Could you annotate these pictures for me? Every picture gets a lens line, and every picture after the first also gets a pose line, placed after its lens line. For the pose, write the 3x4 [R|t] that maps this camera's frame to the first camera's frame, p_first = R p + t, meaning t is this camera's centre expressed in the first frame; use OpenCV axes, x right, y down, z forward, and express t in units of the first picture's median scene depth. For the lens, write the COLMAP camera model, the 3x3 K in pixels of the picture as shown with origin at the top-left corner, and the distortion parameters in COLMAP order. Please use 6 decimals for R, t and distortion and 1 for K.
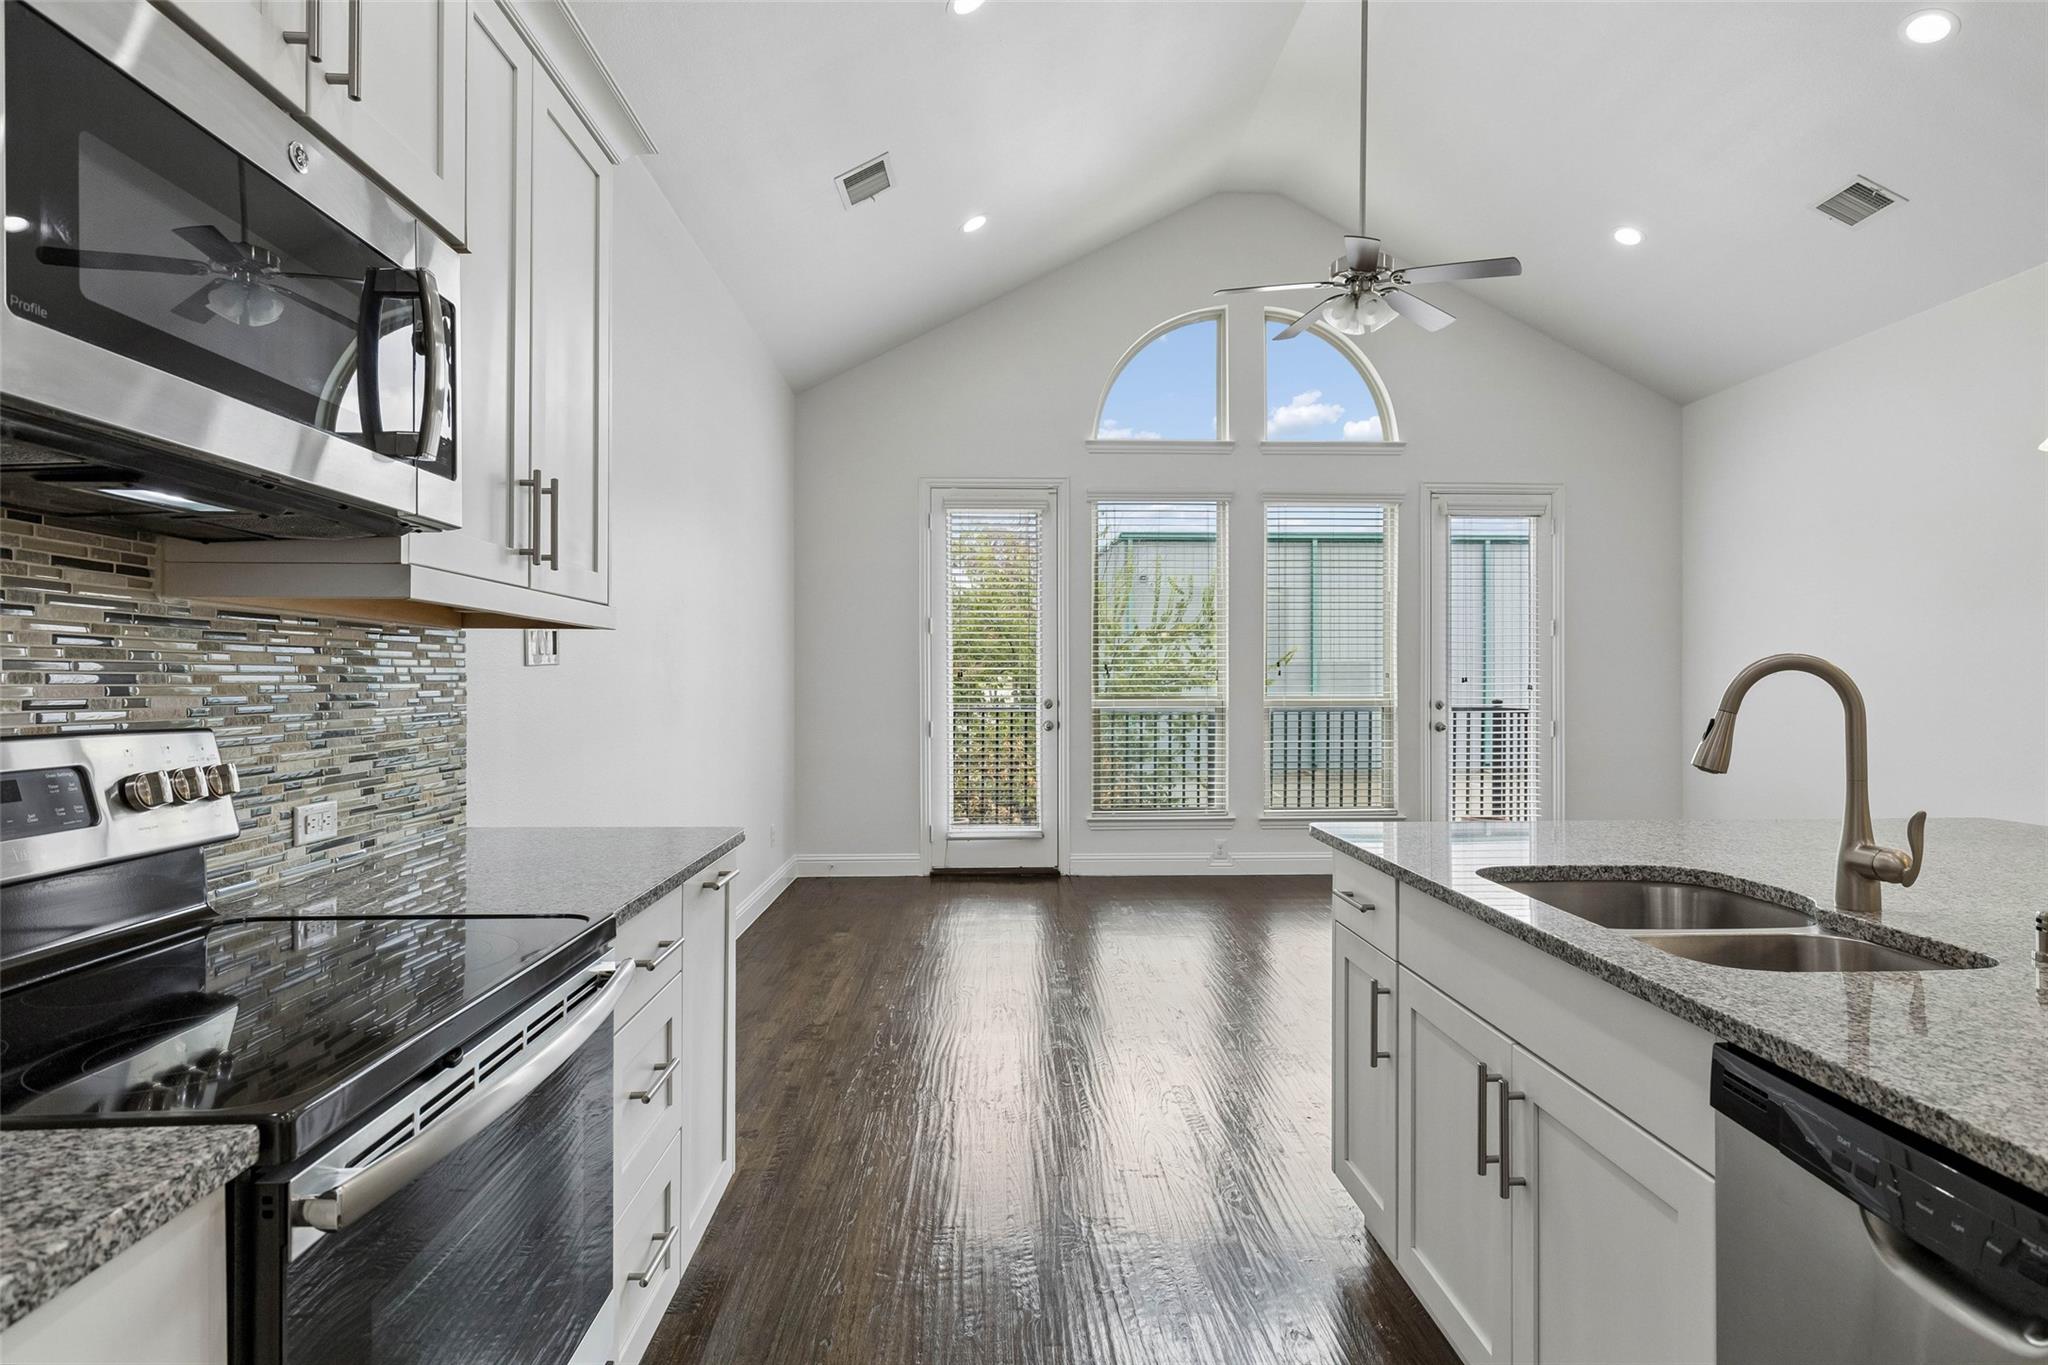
lens RADIAL K [[1064.1, 0, 1024.4], [0, 1064.1, 678.8], [0, 0, 1]] dist [-0.000007, -0.000002]
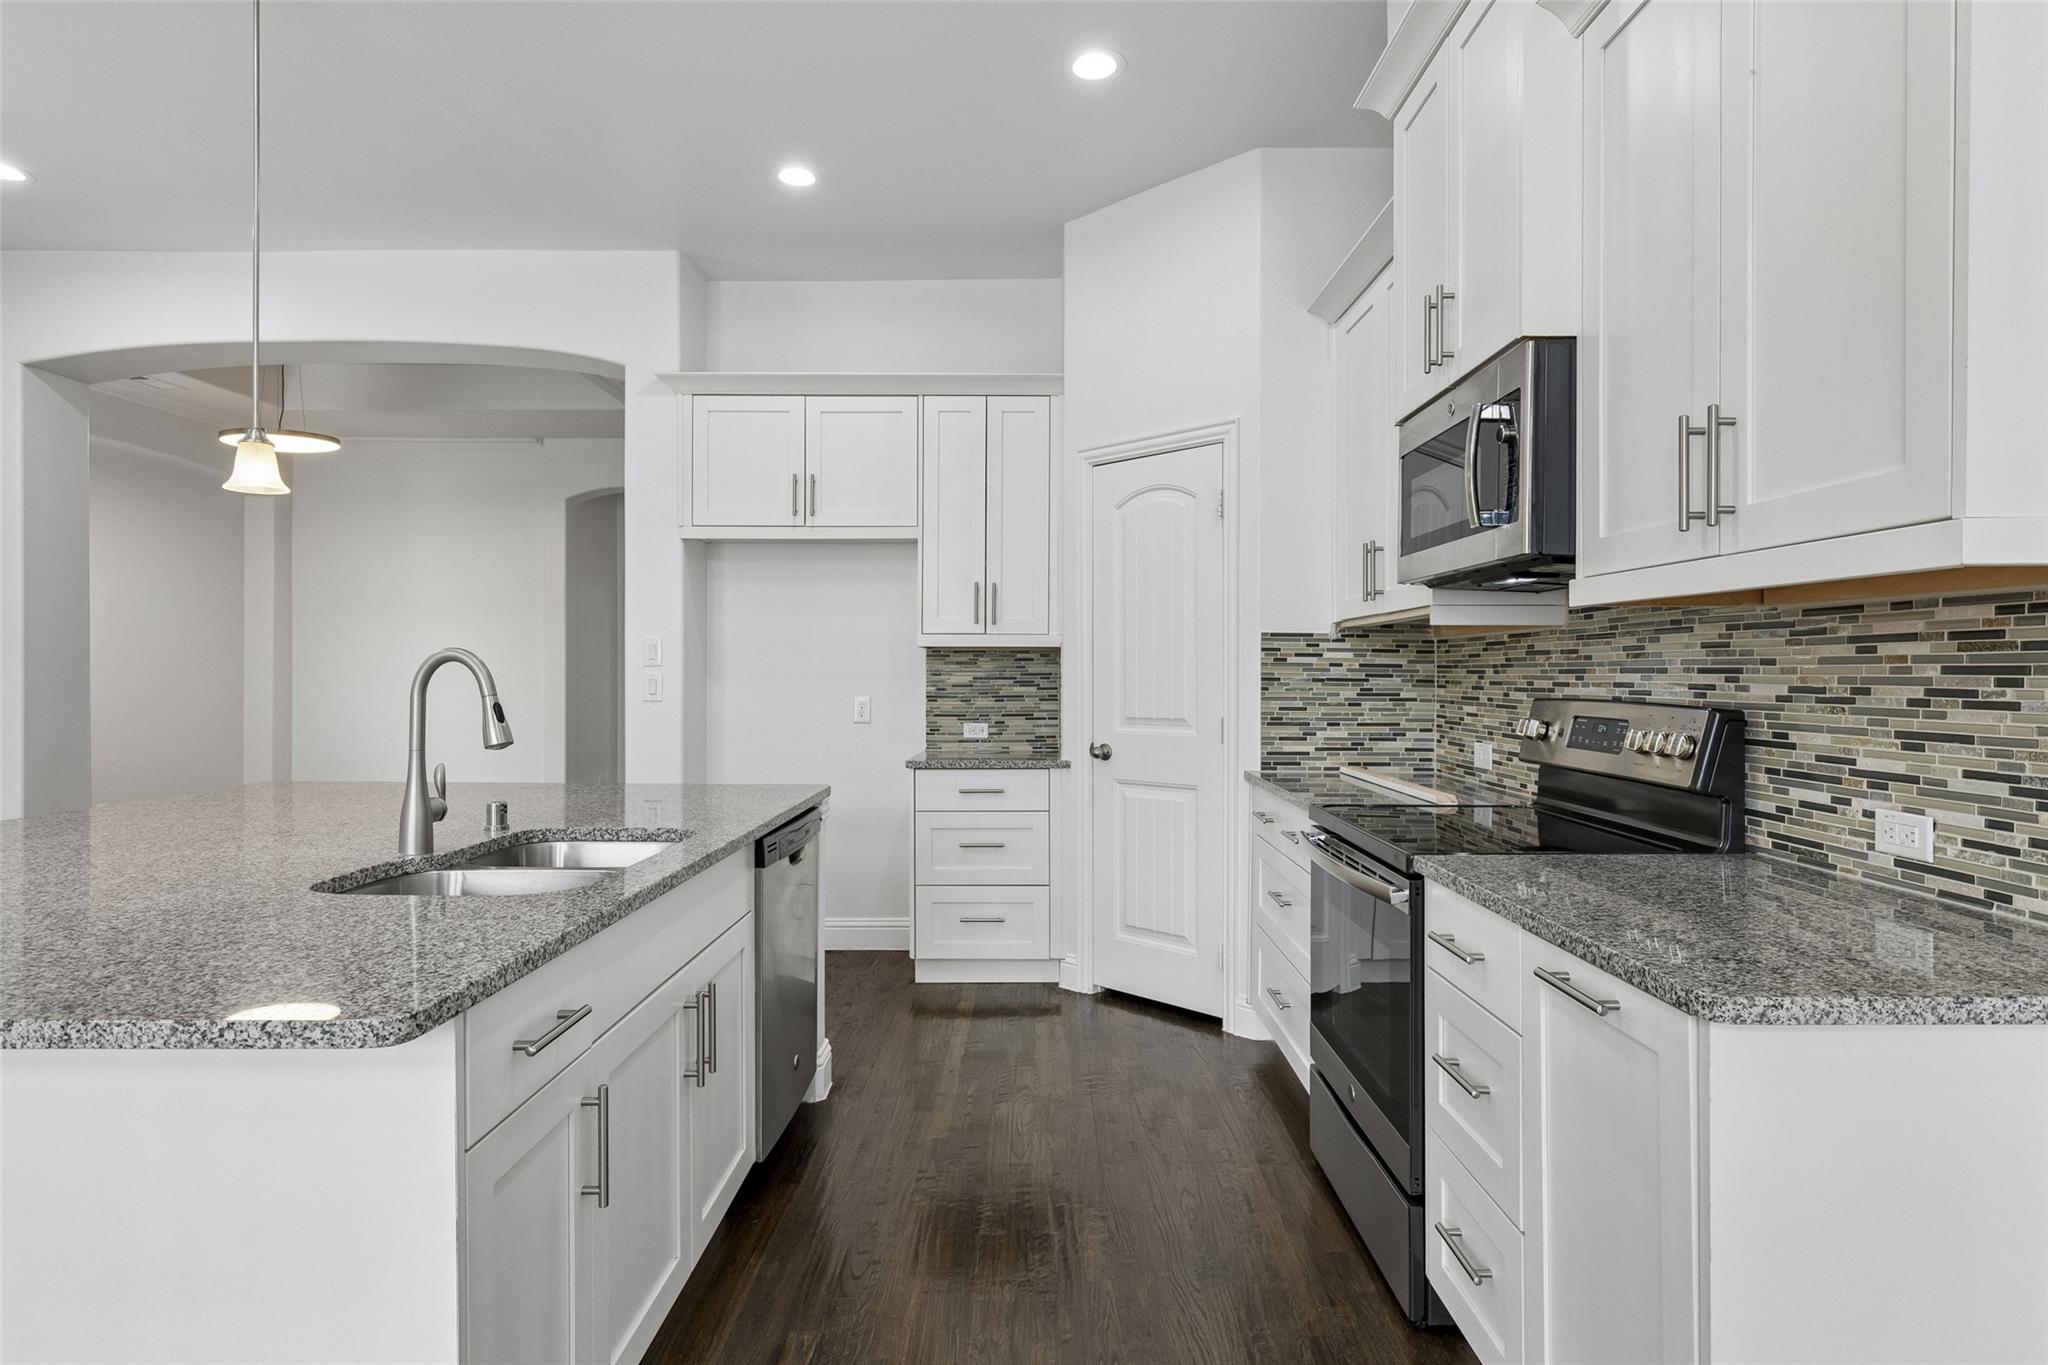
lens RADIAL K [[1188.8, 0, 1026.9], [0, 1188.8, 677.1], [0, 0, 1]] dist [-0.000224, -0.000058]
pose [[-0.997917, -0.002438, 0.064462, -0.009692], [-0.002254, 0.999993, 0.002925, 0.005143], [-0.064468, 0.002774, -0.997916, 2.088676]]
